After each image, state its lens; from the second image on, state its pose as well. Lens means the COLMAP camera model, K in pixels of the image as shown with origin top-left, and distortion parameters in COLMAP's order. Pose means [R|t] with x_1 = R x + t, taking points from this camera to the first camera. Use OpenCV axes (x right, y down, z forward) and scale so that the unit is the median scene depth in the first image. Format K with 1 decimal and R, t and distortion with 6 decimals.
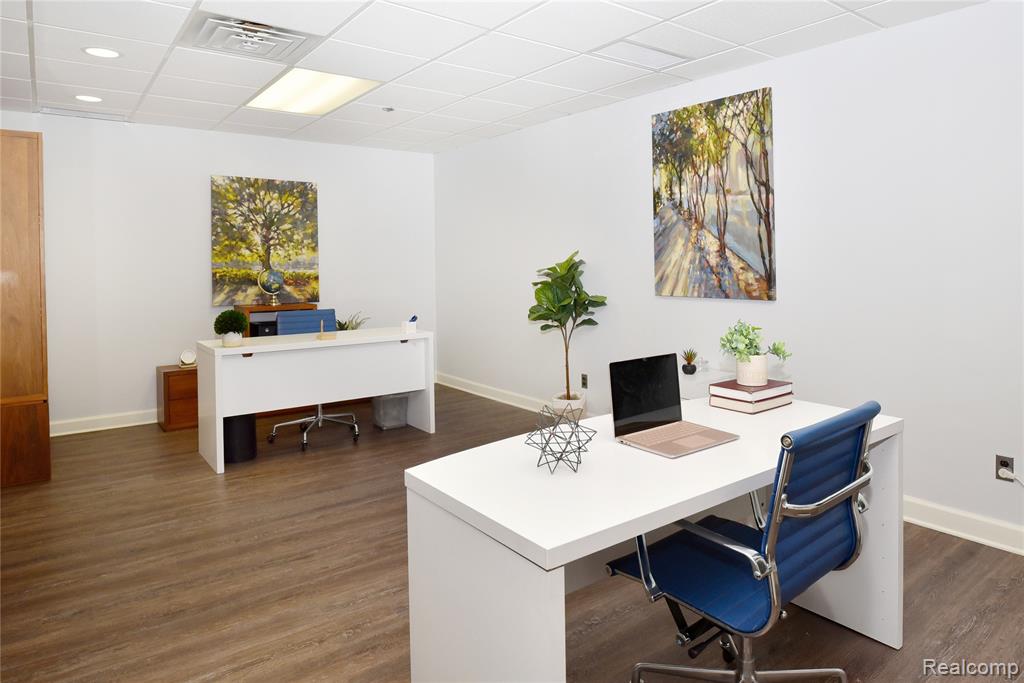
lens RADIAL K [[684.8, 0, 570.2], [0, 684.8, 256.9], [0, 0, 1]] dist [-0.021598, -0.000847]
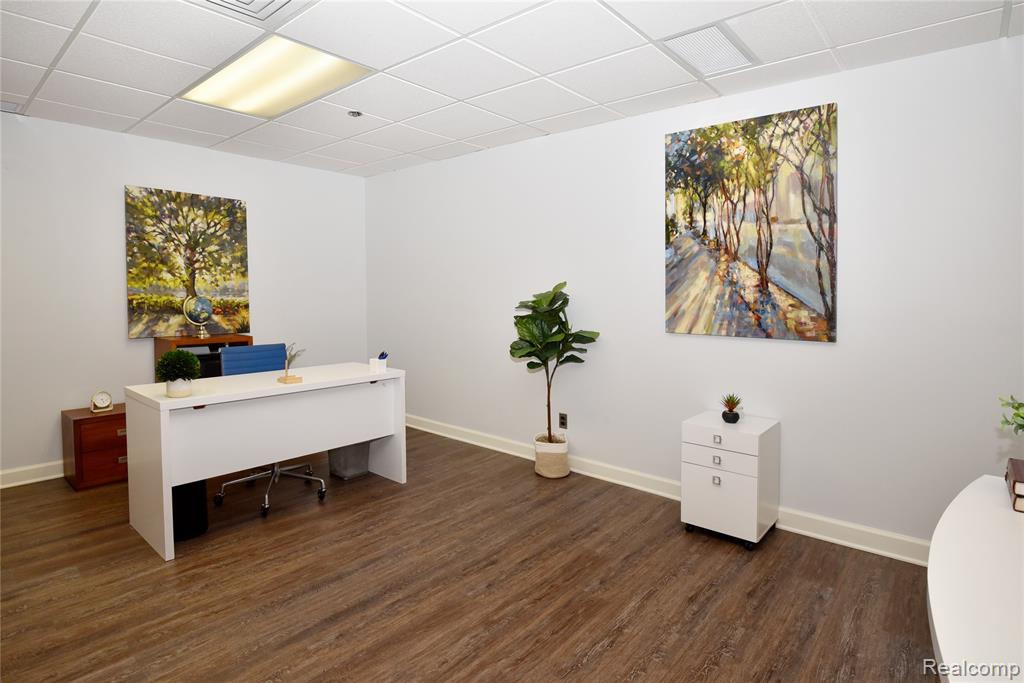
lens RADIAL K [[565.0, 0, 488.9], [0, 565.0, 309.1], [0, 0, 1]] dist [-0.027423, -0.001561]
pose [[0.988357, 0.011258, 0.151737, -0.203585], [-0.017508, 0.999050, 0.039916, -0.000841], [-0.151143, -0.042108, 0.987615, 0.262436]]
